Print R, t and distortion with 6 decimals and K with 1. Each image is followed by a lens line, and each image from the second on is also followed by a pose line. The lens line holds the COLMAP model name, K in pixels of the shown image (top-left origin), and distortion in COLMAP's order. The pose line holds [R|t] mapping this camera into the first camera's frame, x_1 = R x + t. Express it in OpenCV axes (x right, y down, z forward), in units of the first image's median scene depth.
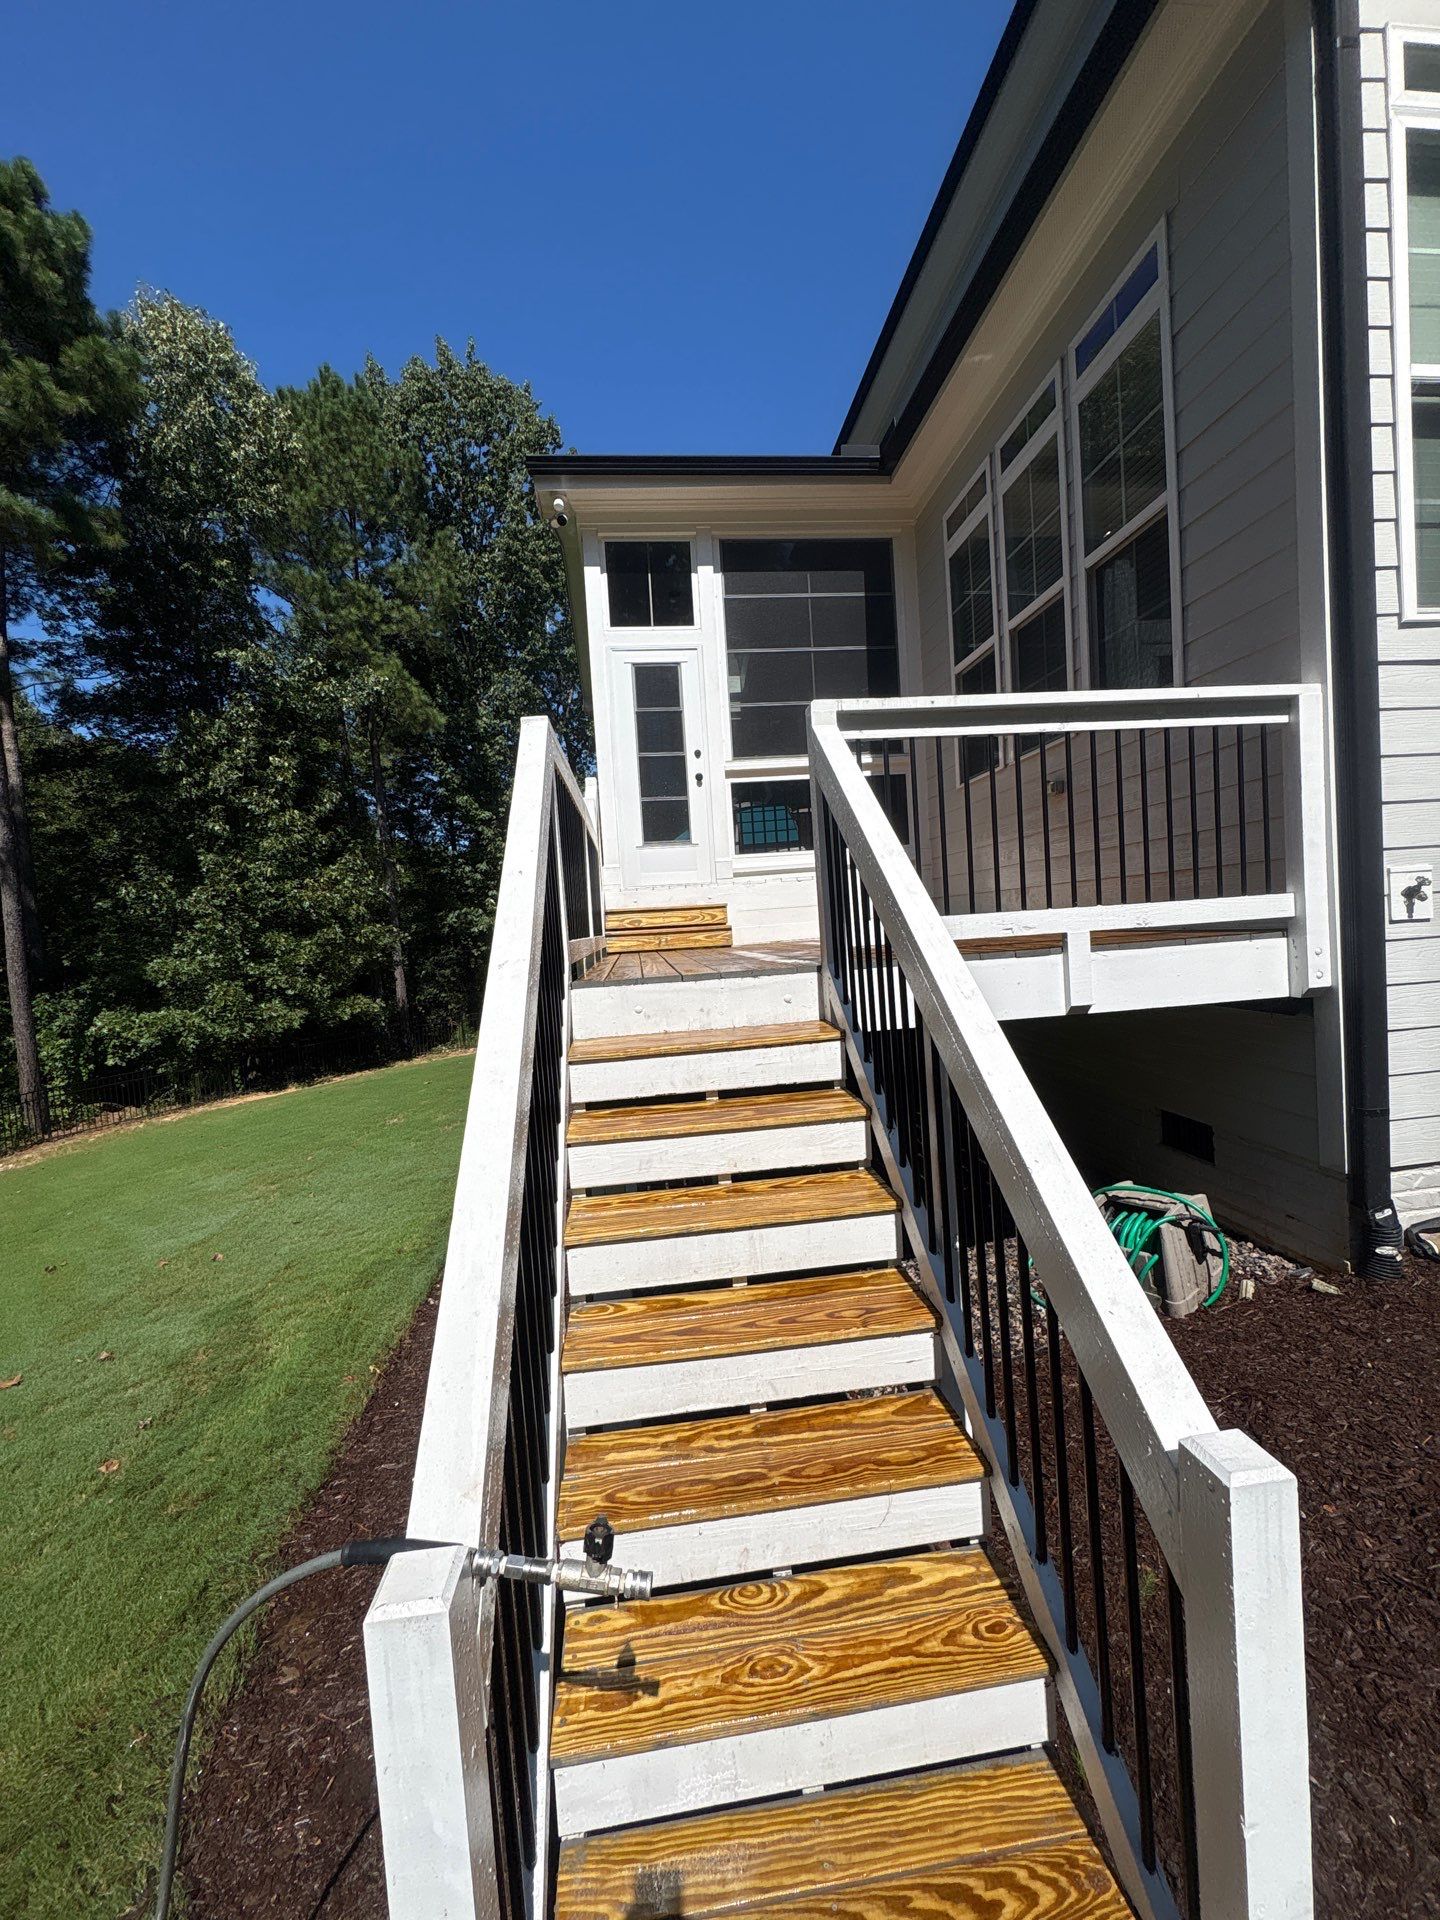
lens RADIAL K [[784.4, 0, 720.0], [0, 784.4, 960.0], [0, 0, 1]] dist [-0.000310, 0.000040]
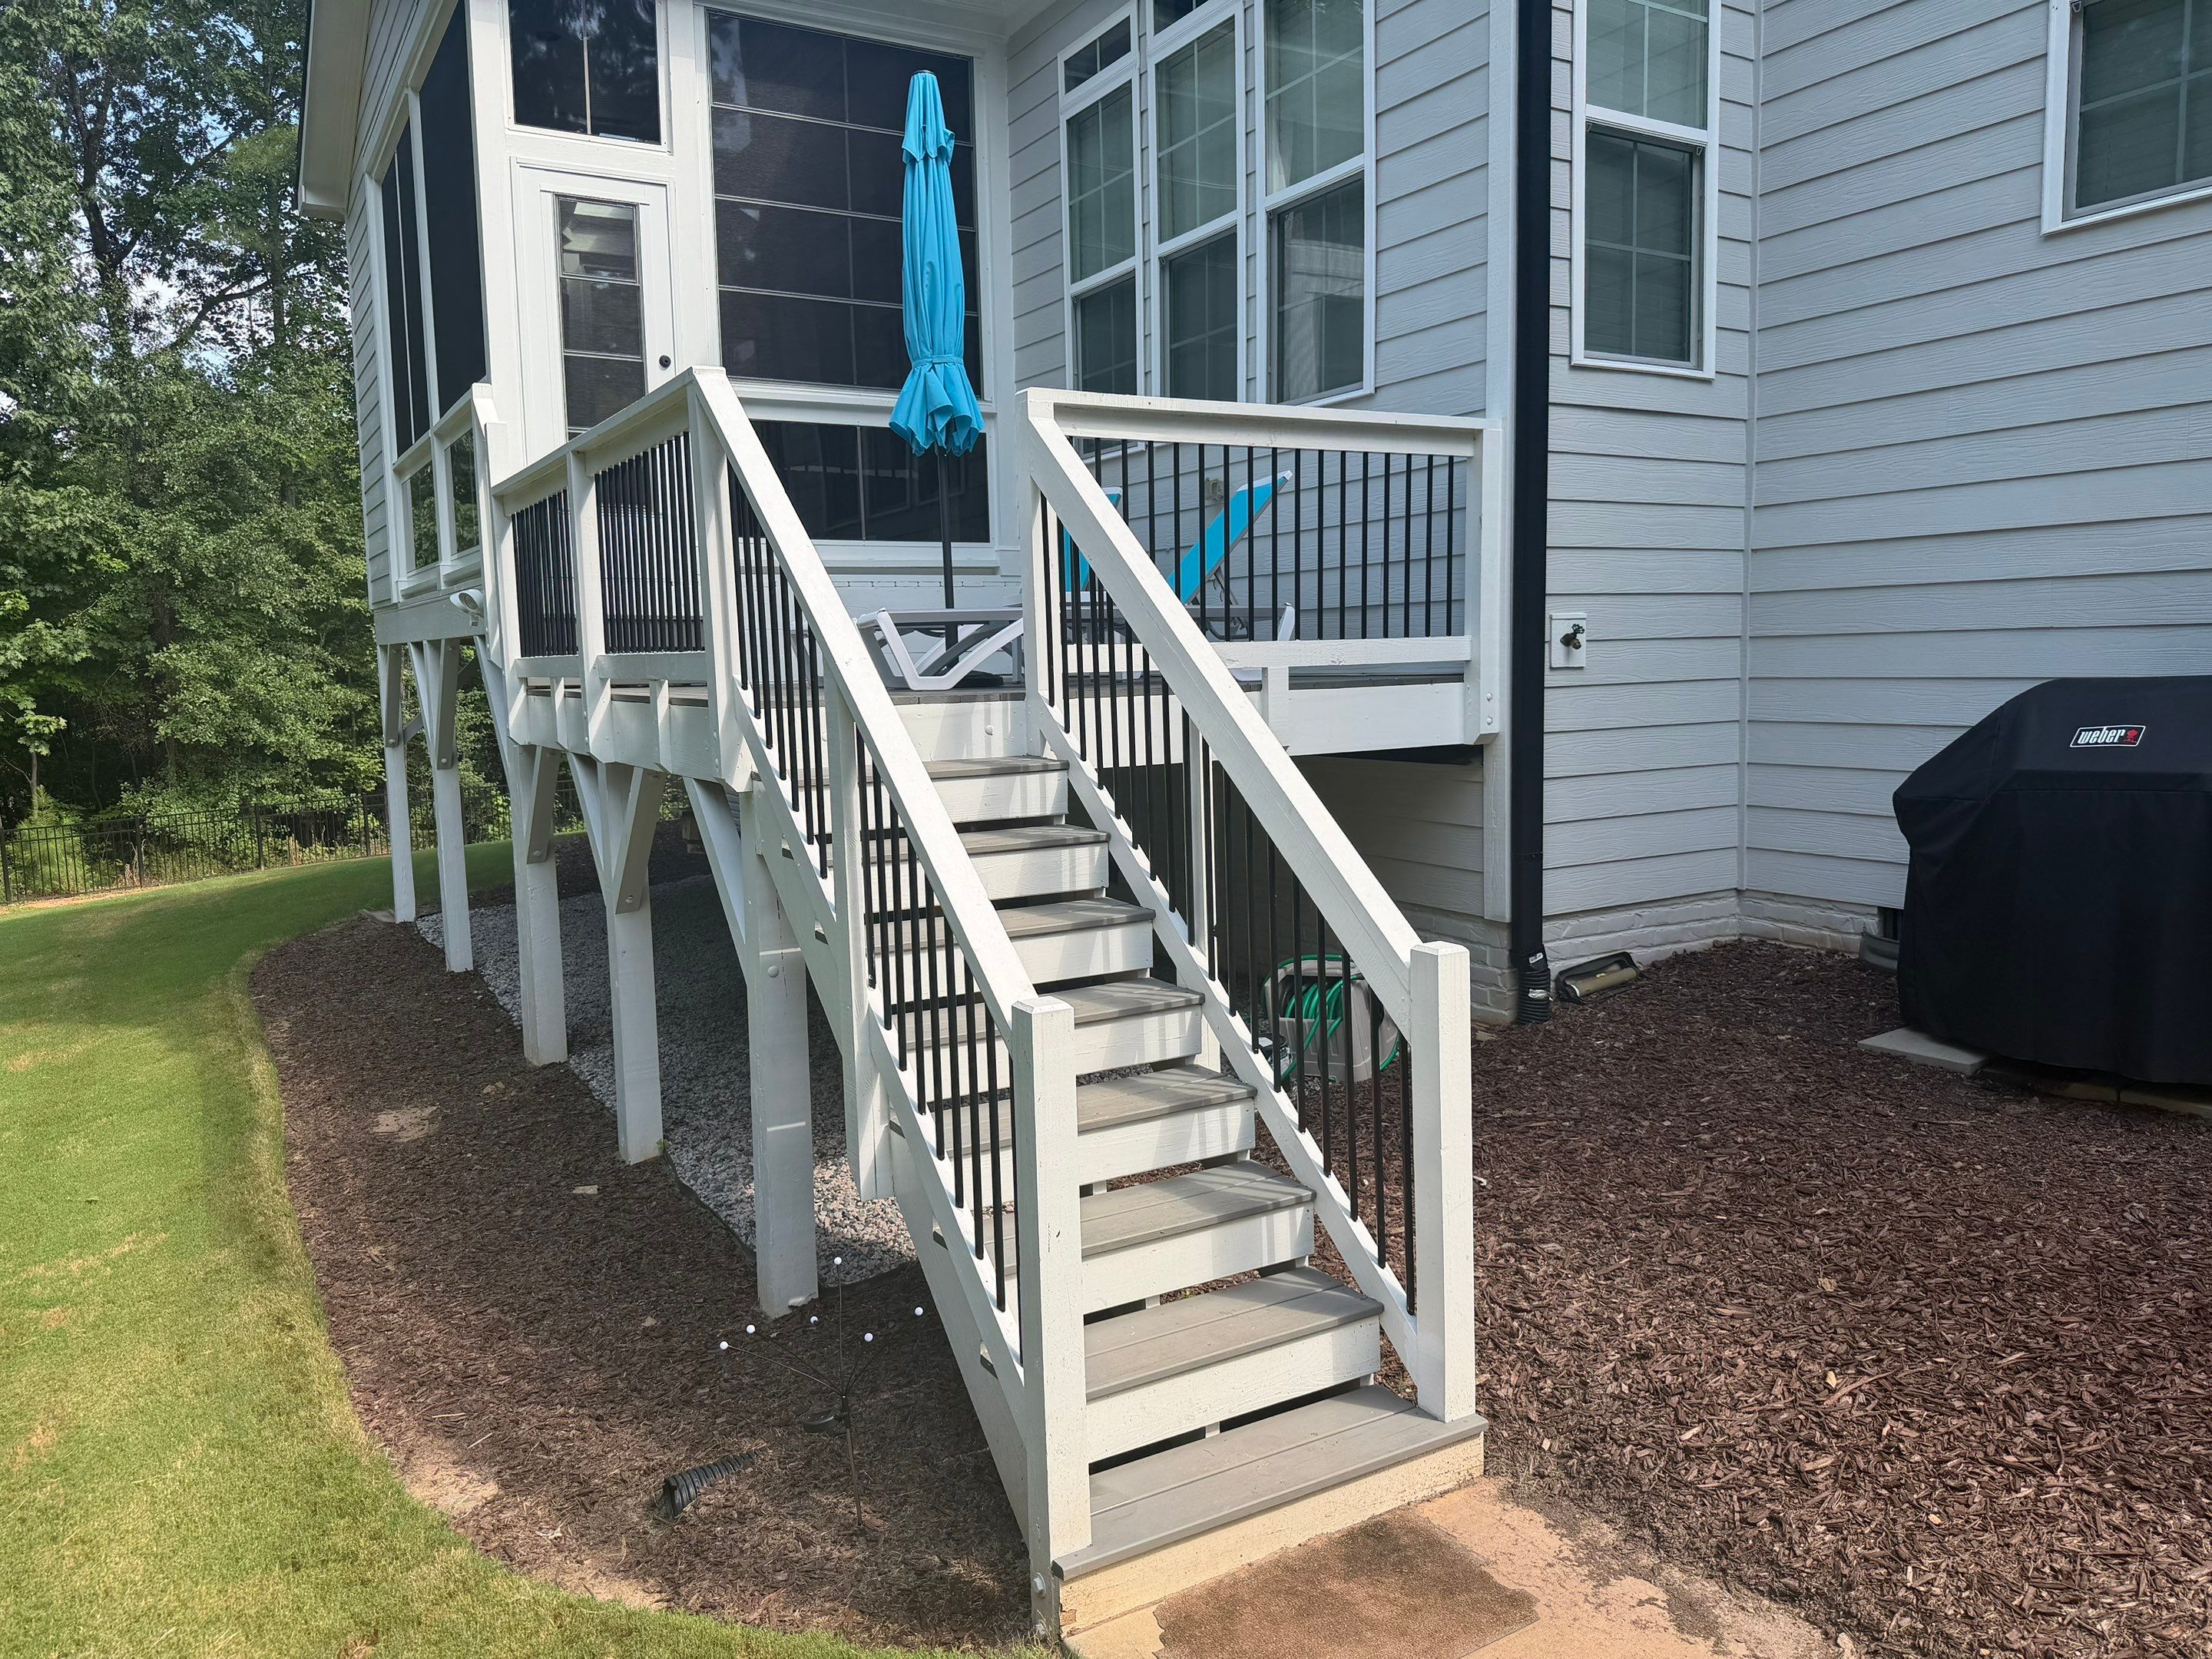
lens RADIAL K [[1606.8, 0, 1106.0], [0, 1606.8, 829.5], [0, 0, 1]] dist [0.003993, -0.001039]
pose [[0.914296, -0.004278, 0.405024, -0.476754], [-0.018466, 0.998464, 0.052230, 0.057608], [-0.404625, -0.055232, 0.912813, -0.629605]]
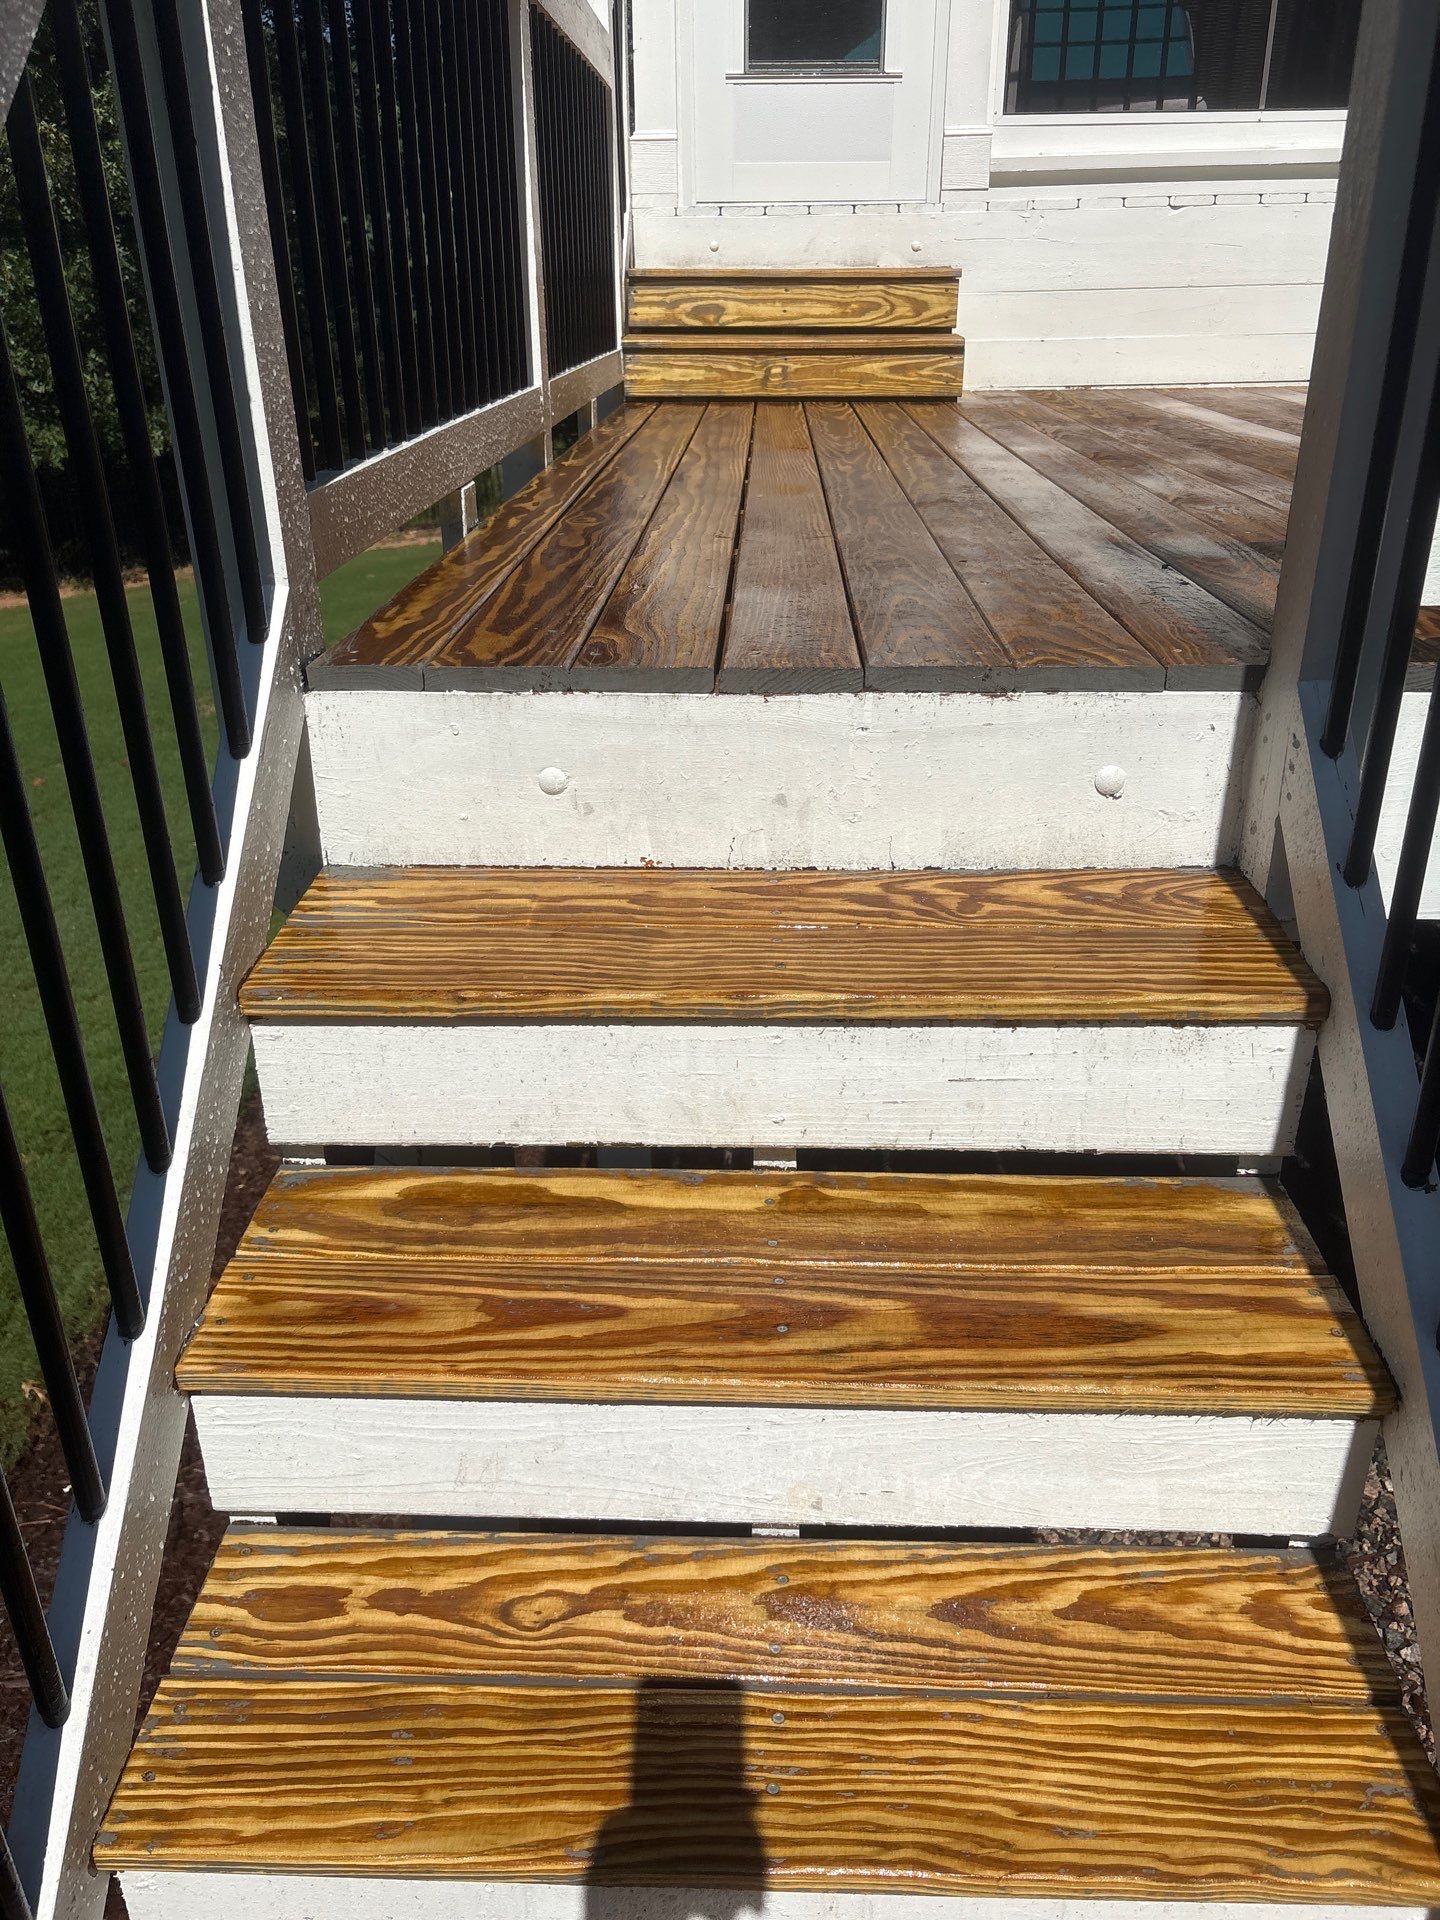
lens RADIAL K [[1440.3, 0, 720.0], [0, 1440.3, 960.0], [0, 0, 1]] dist [0.051522, -0.065028]
pose [[0.987611, 0.113751, -0.108103, 0.011905], [-0.061998, 0.915673, 0.397113, -0.061046], [0.144159, -0.385491, 0.911381, 0.380776]]
